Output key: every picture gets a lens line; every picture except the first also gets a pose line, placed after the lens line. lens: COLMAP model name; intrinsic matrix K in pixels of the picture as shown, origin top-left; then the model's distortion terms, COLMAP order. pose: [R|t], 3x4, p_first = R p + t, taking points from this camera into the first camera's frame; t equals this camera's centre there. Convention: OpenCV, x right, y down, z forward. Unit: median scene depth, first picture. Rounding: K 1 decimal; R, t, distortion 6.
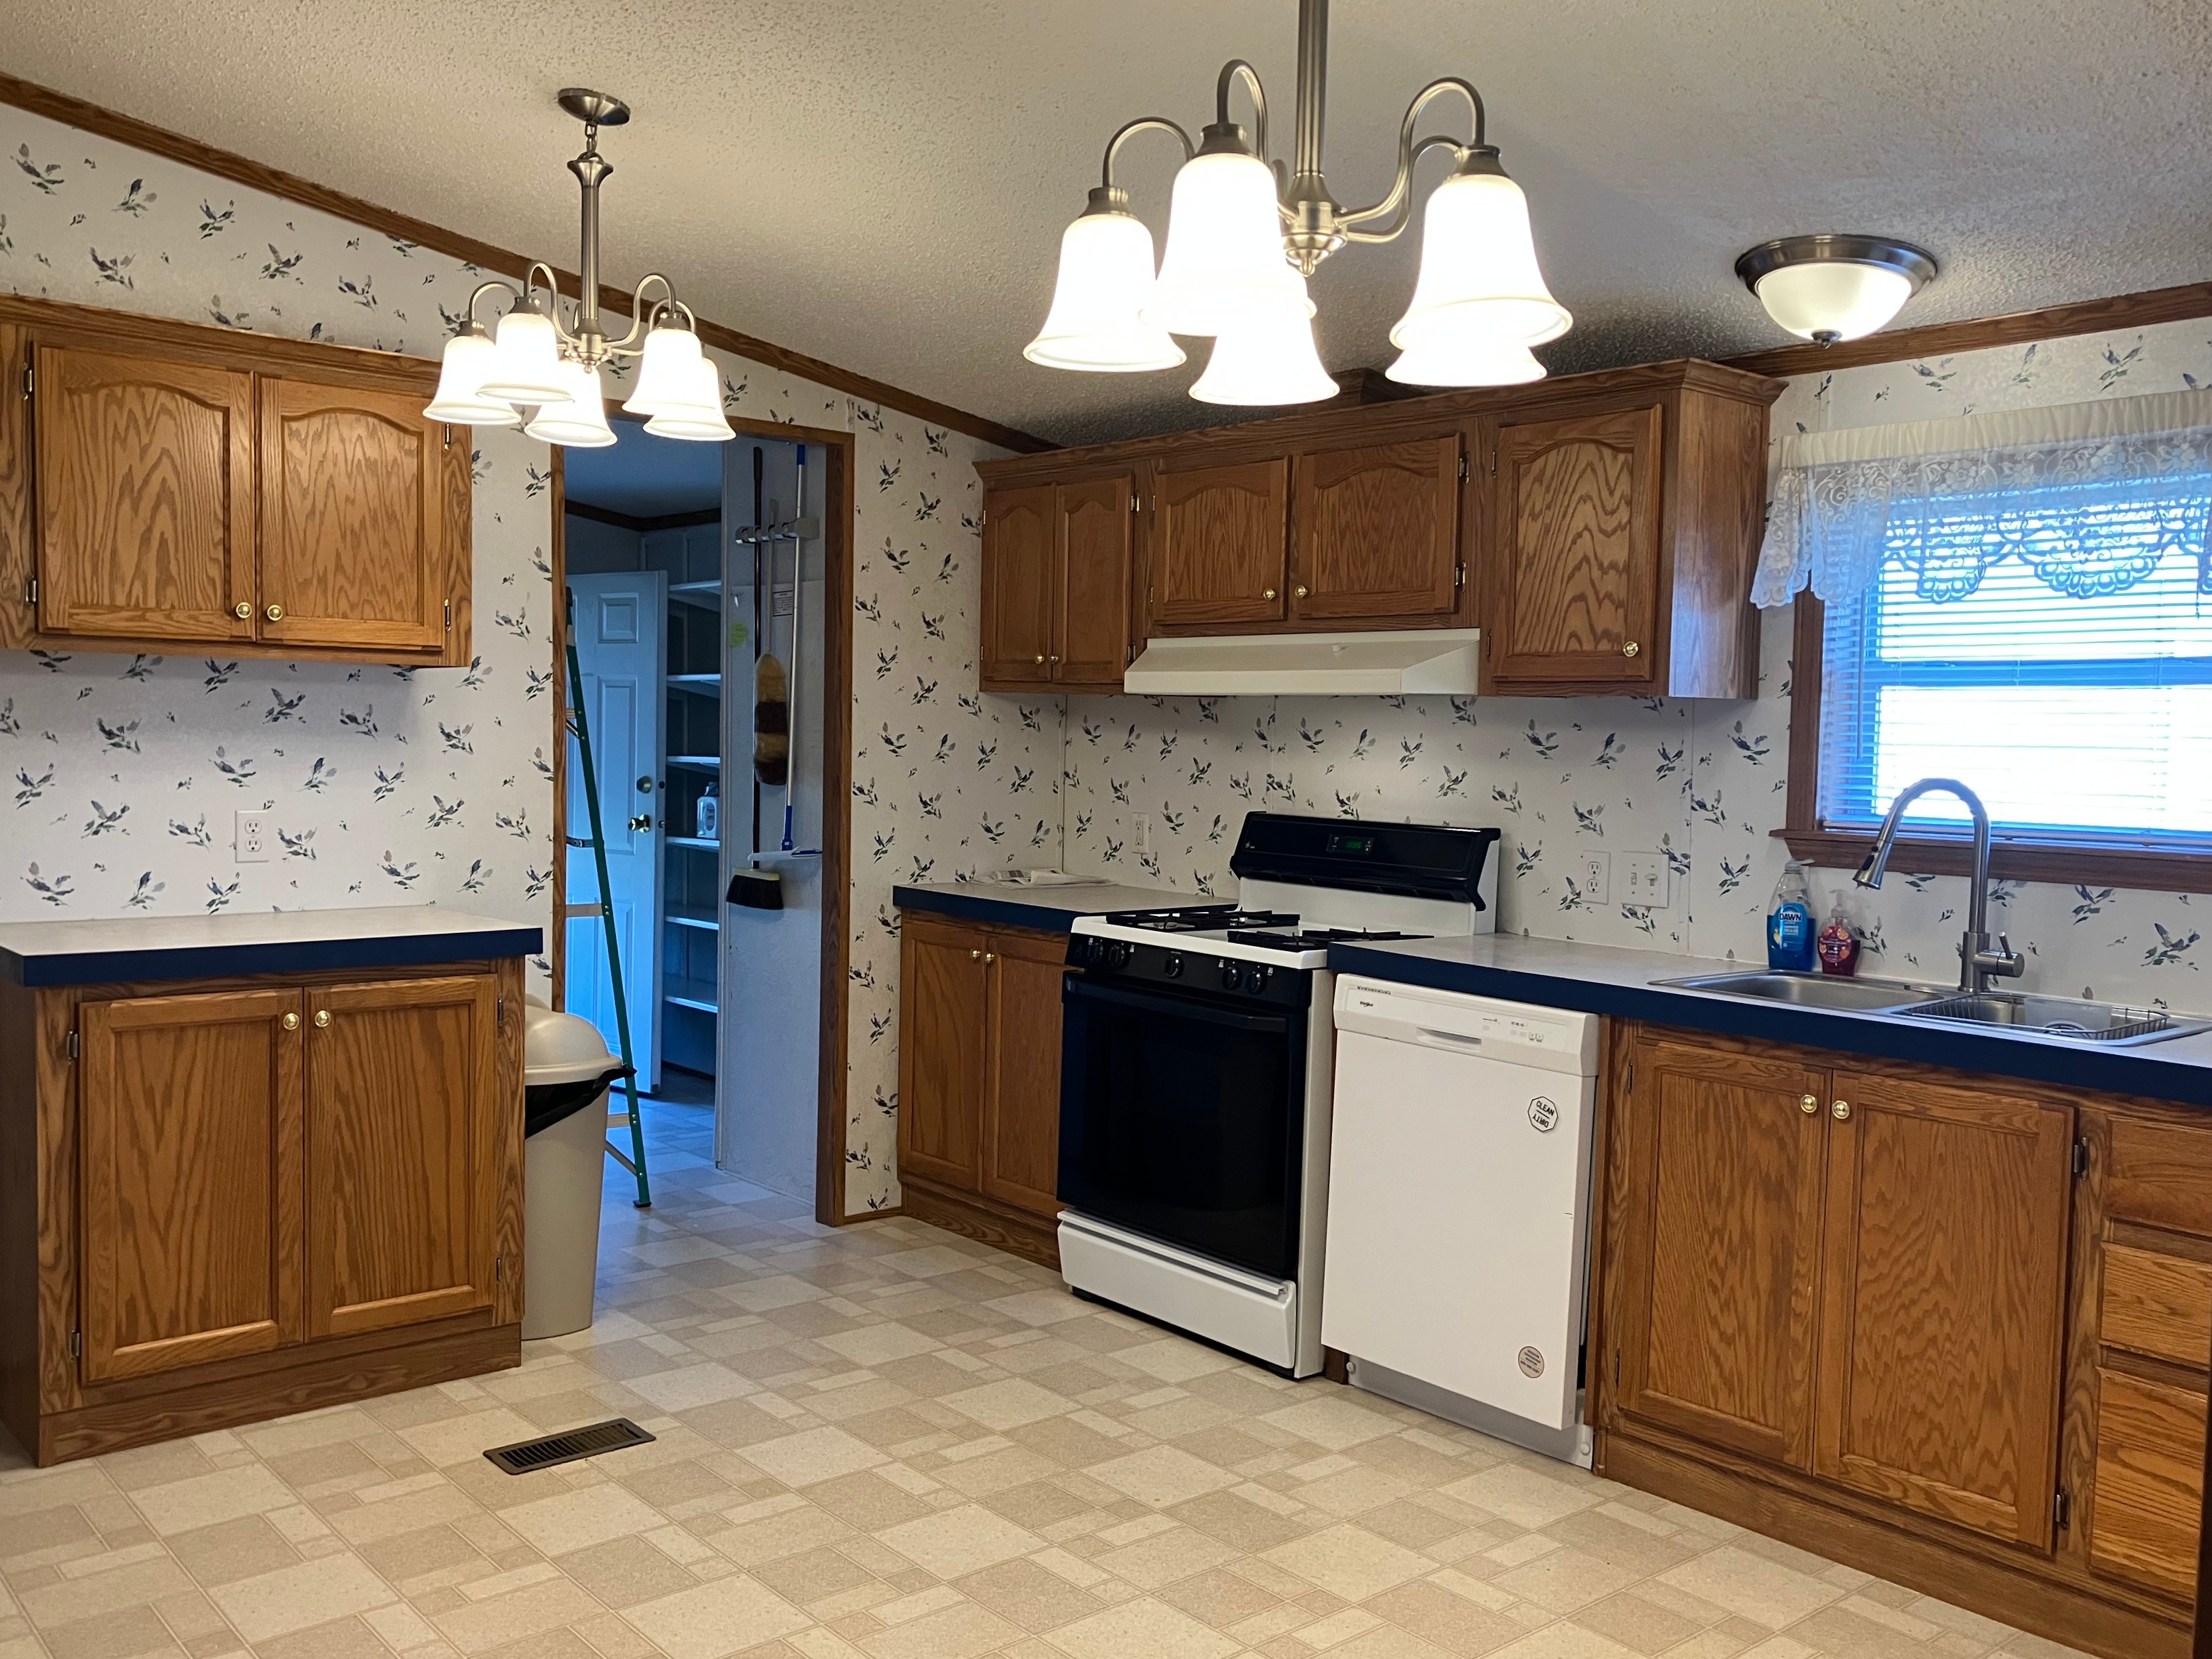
lens RADIAL K [[1917.1, 0, 1106.0], [0, 1917.1, 829.5], [0, 0, 1]] dist [-0.001186, 0.000257]
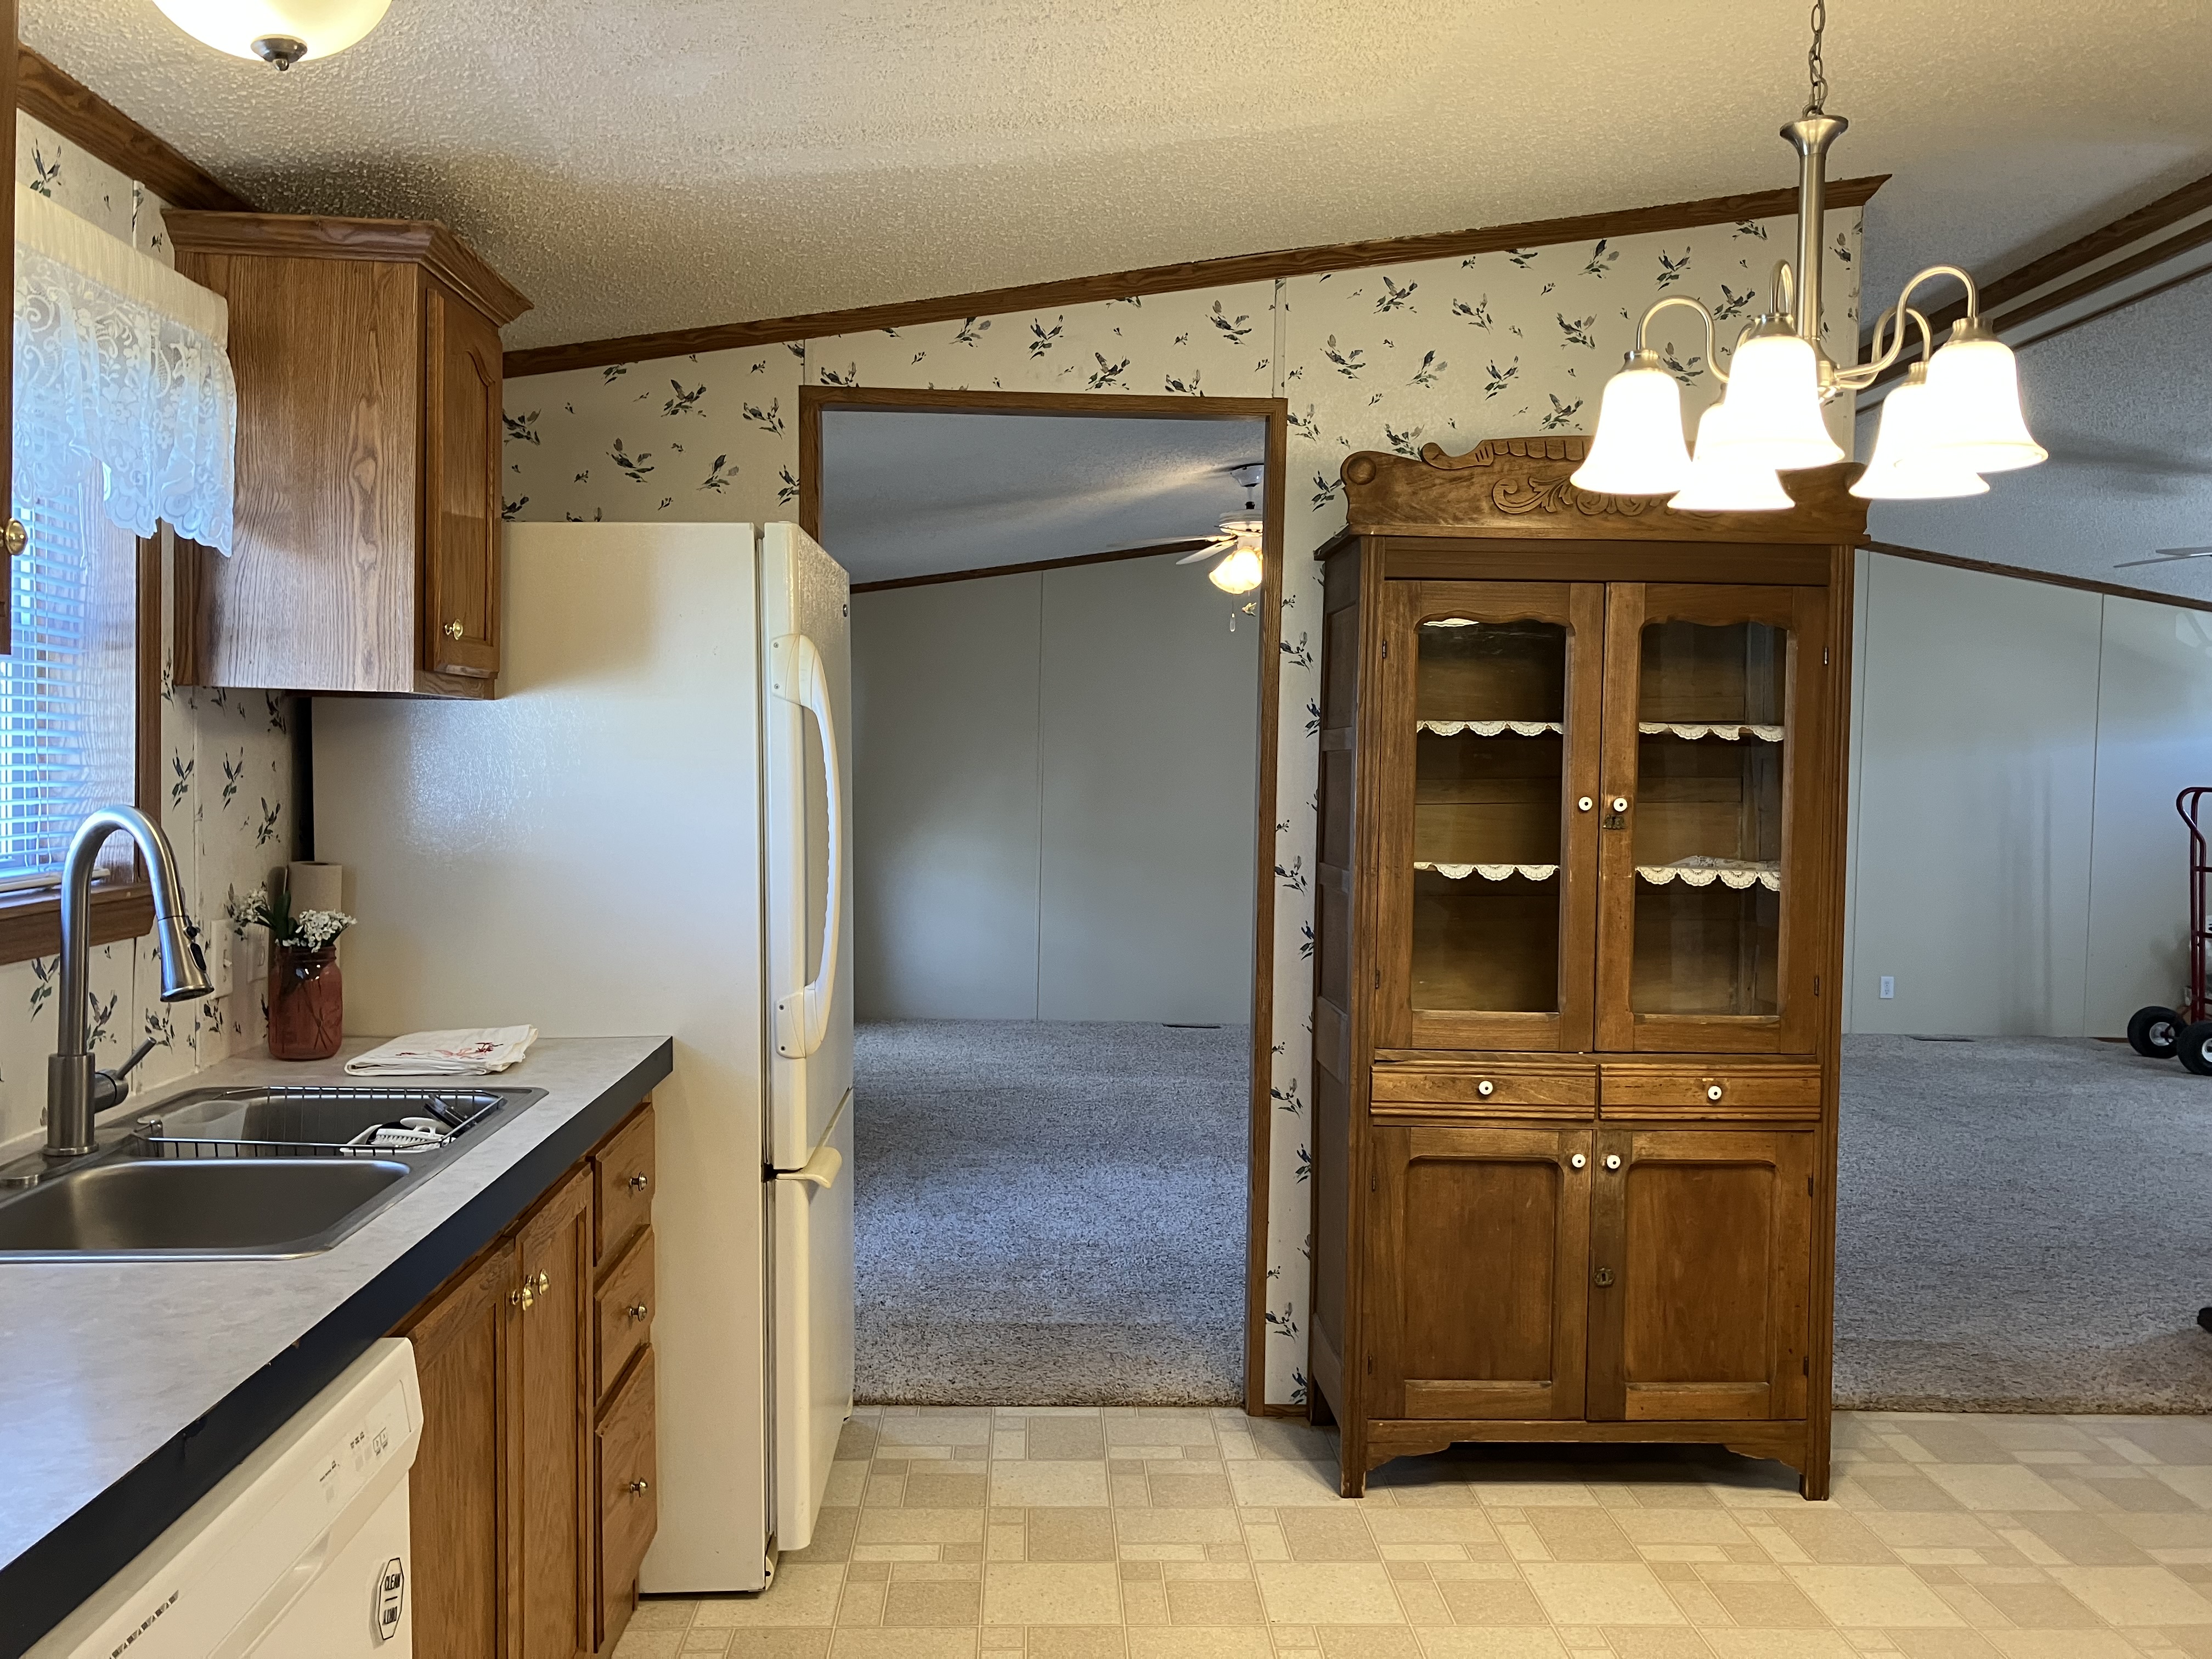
lens RADIAL K [[1814.1, 0, 1104.2], [0, 1814.1, 806.7], [0, 0, 1]] dist [0.008747, -0.004381]
pose [[-0.787475, -0.052685, 0.614090, -0.145873], [-0.000883, 0.996435, 0.084355, -0.067949], [-0.616346, 0.065885, -0.784715, 1.131069]]
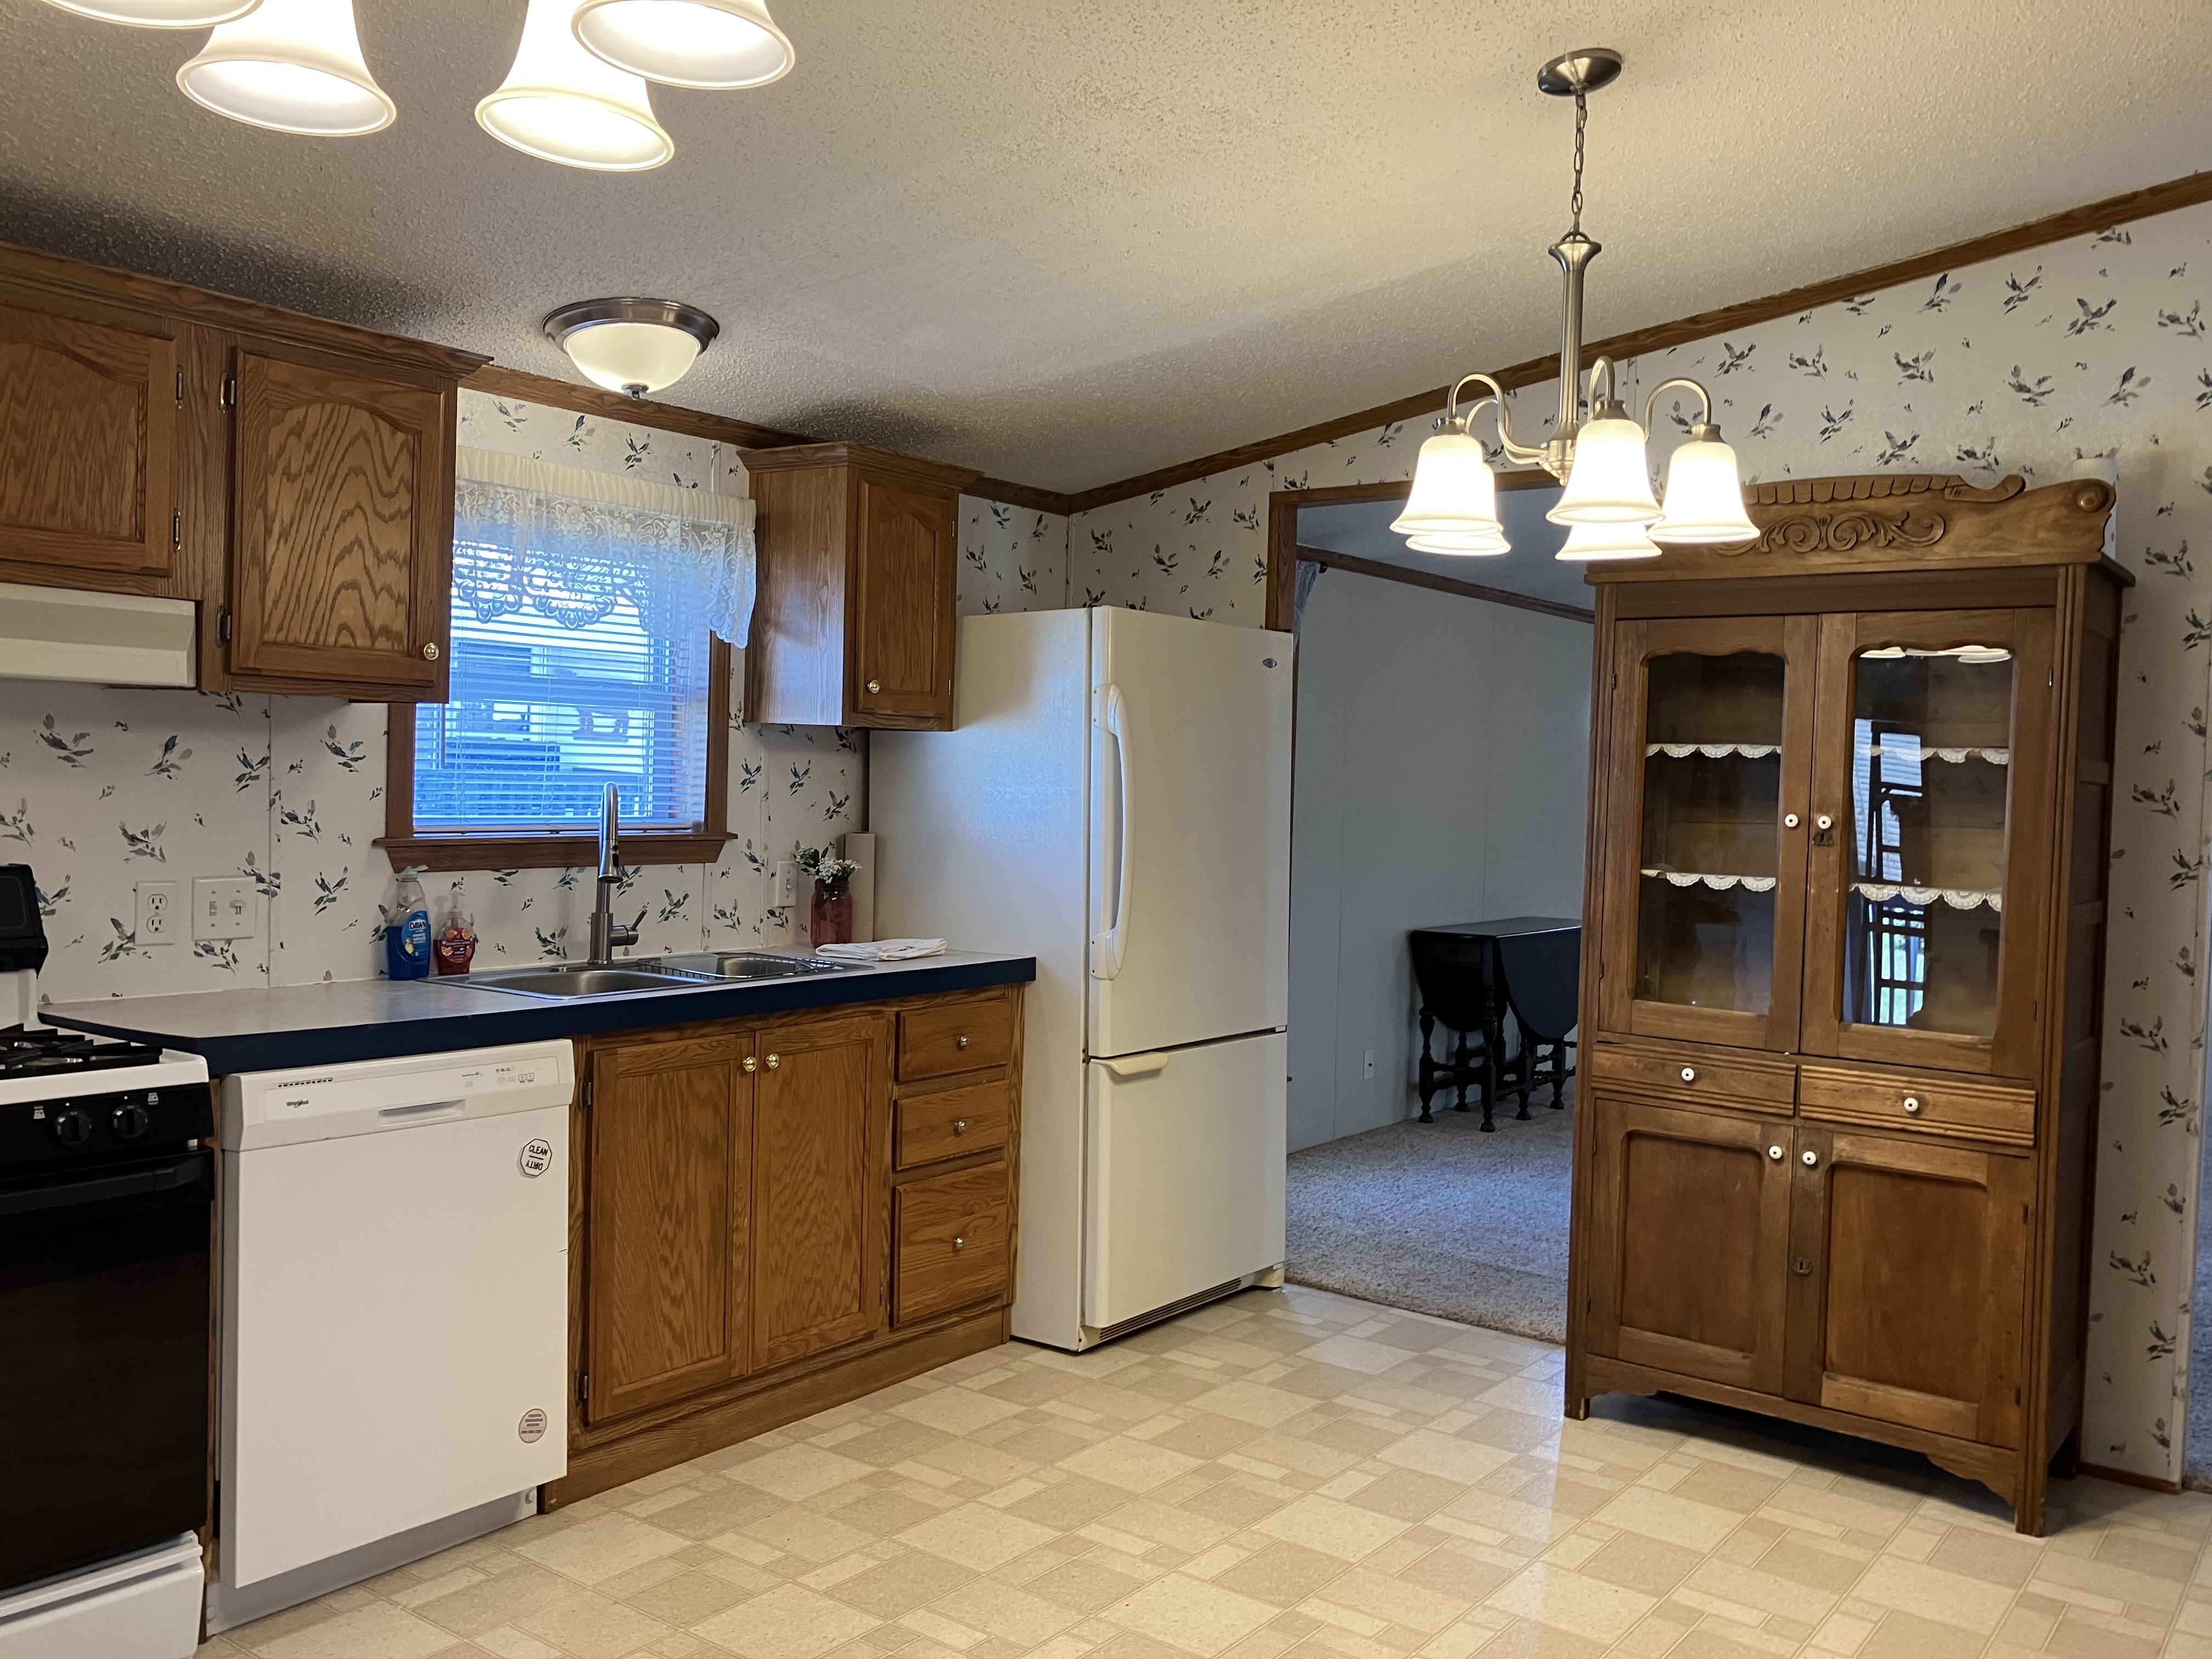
lens RADIAL K [[1803.1, 0, 1106.0], [0, 1803.1, 829.5], [0, 0, 1]] dist [0.003612, 0.009161]
pose [[-0.219146, -0.057515, 0.973995, -0.627577], [0.017537, 0.997868, 0.062871, -0.056192], [-0.975535, 0.030859, -0.217670, 0.849238]]
